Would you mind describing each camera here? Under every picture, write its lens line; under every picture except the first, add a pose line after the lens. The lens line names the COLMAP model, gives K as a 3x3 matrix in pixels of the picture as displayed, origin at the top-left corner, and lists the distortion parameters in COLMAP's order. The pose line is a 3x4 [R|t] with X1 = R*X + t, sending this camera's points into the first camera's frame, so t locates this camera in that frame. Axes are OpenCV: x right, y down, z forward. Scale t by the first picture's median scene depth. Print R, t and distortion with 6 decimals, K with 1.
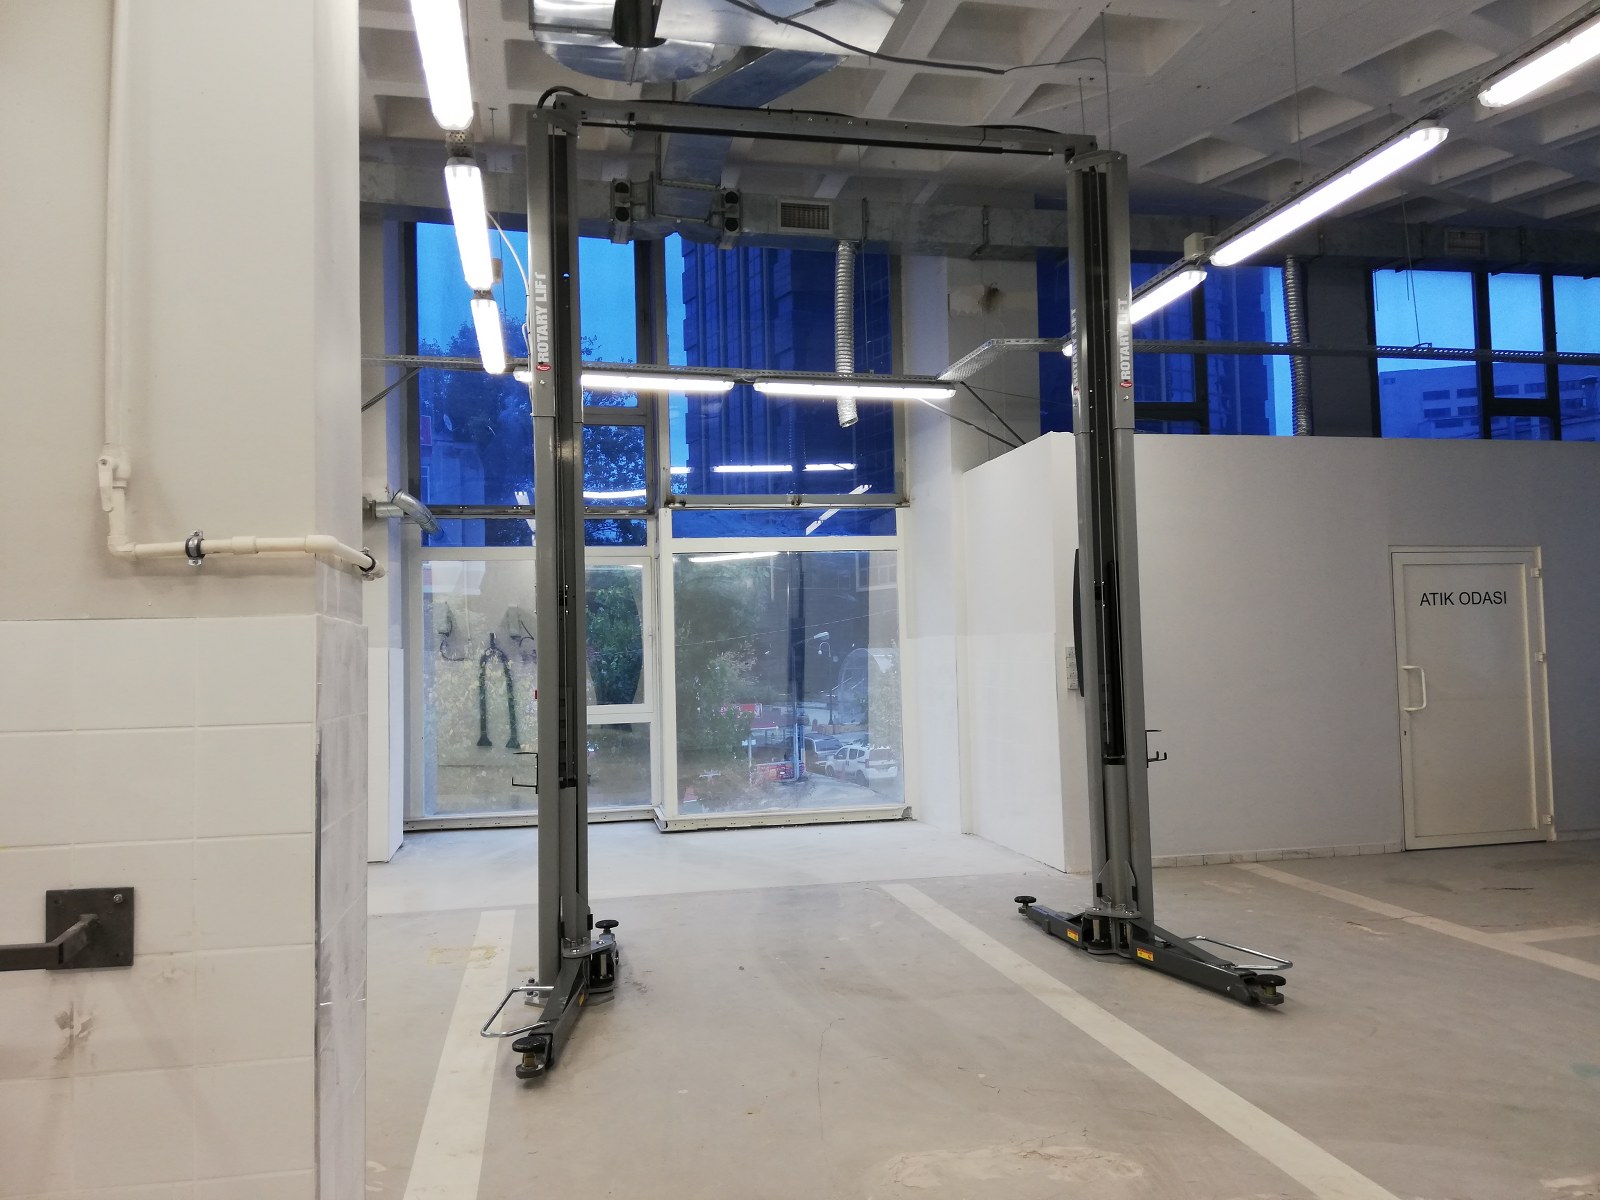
lens RADIAL K [[1196.4, 0, 793.6], [0, 1196.4, 594.6], [0, 0, 1]] dist [0.060137, -0.088609]
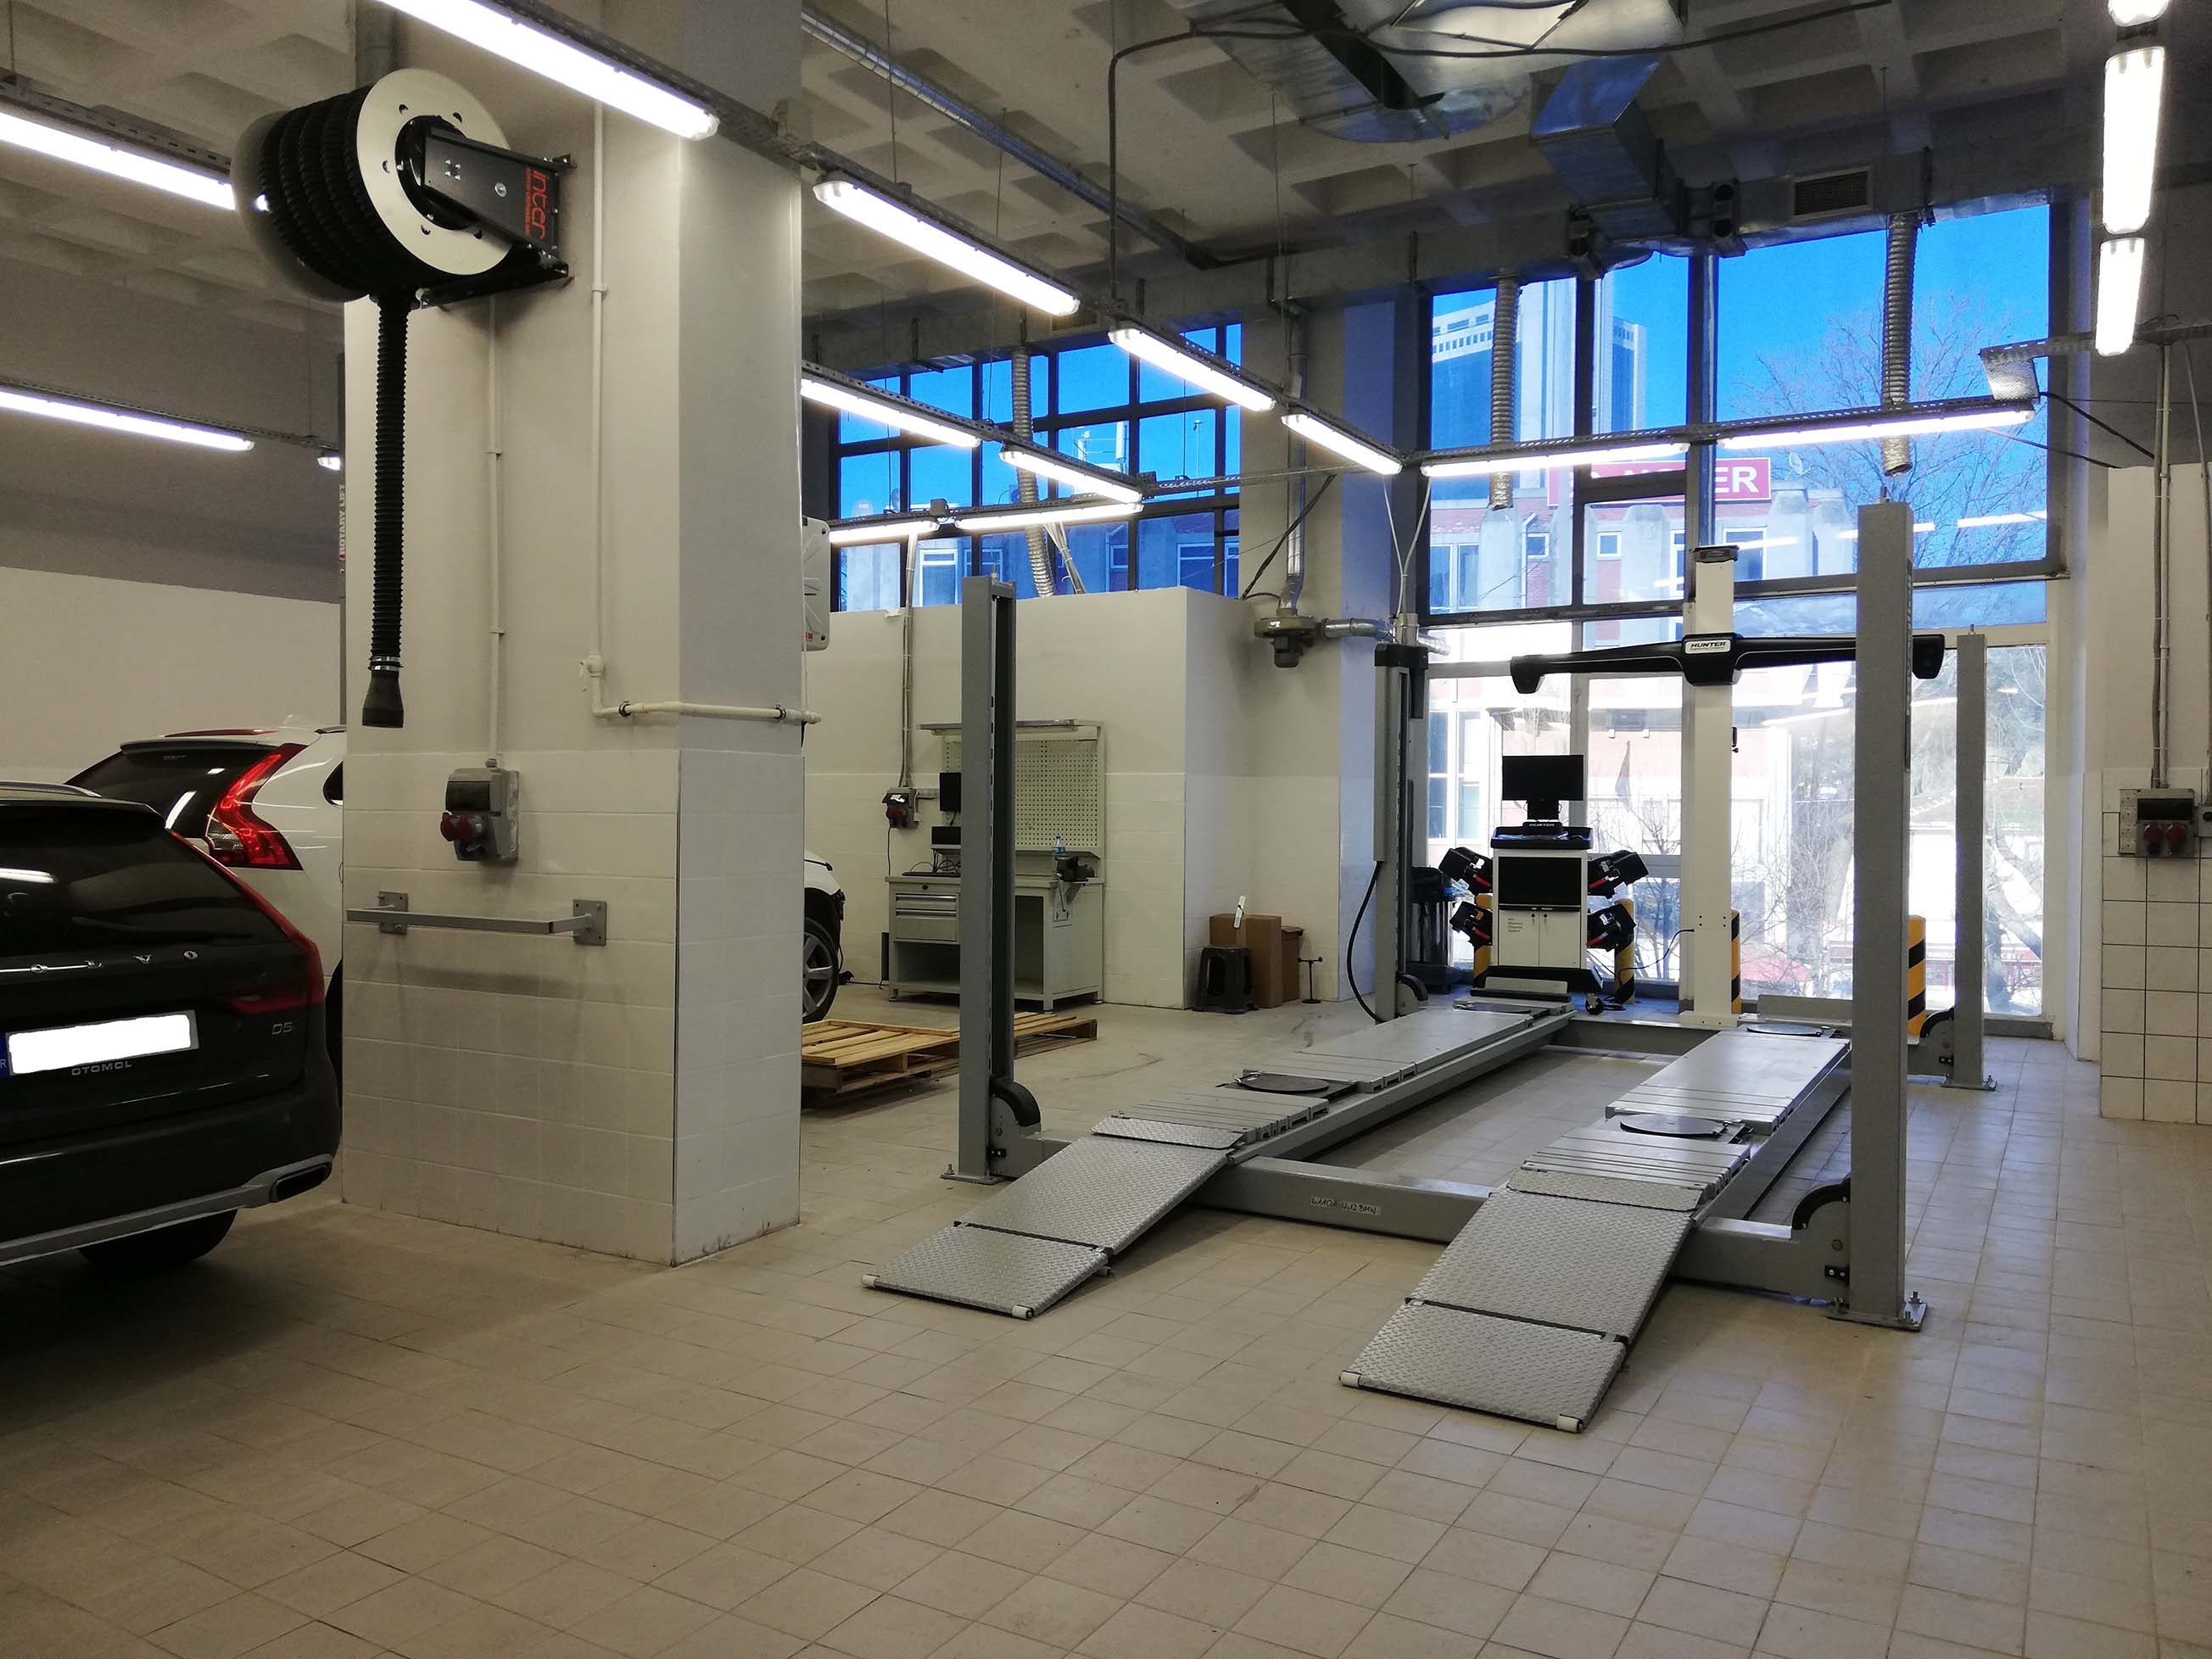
lens RADIAL K [[1654.0, 0, 1089.7], [0, 1654.0, 833.1], [0, 0, 1]] dist [0.060137, -0.088609]
pose [[0.732740, 0.037351, -0.679483, 0.685133], [0.013823, 0.997470, 0.069737, -0.007888], [0.680369, -0.060491, 0.730369, -0.124441]]
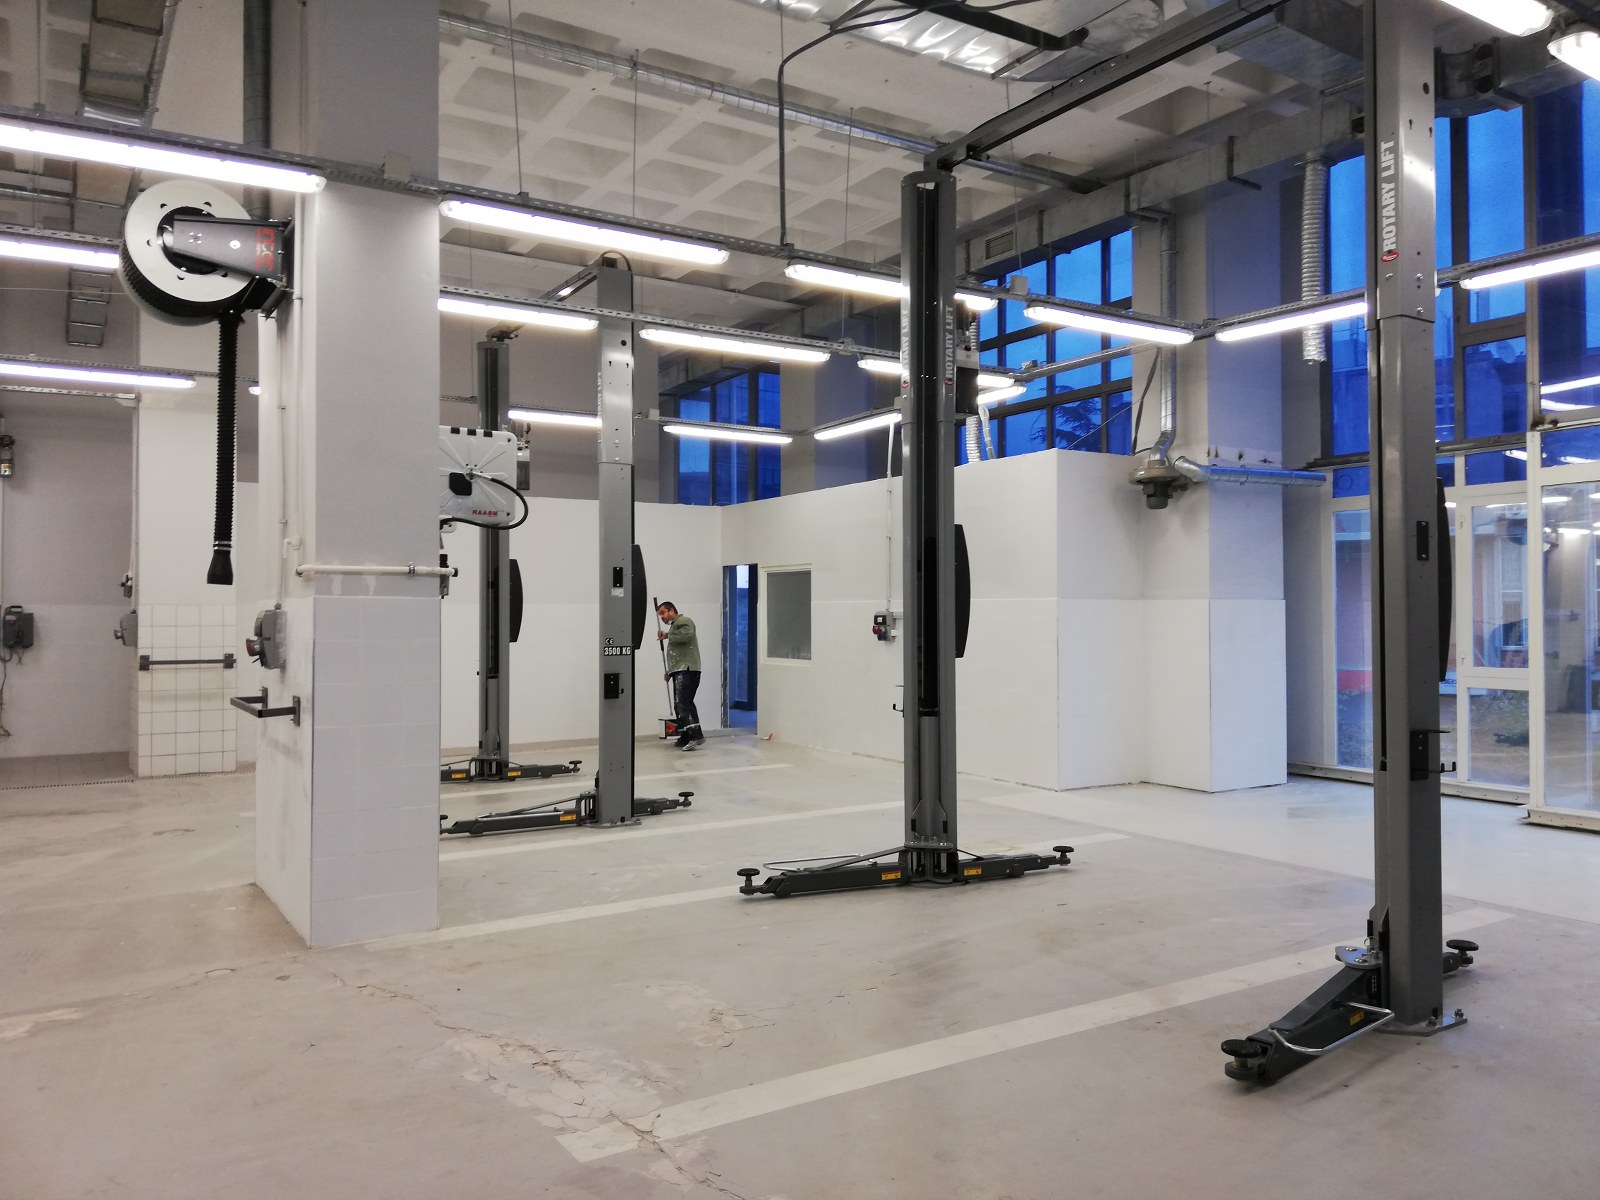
lens RADIAL K [[1196.4, 0, 791.7], [0, 1196.4, 589.7], [0, 0, 1]] dist [0.060137, -0.088609]
pose [[0.343631, 0.002407, -0.939102, 0.976832], [0.041857, 0.998964, 0.017876, -0.000212], [0.938172, -0.045451, 0.343174, 0.457981]]
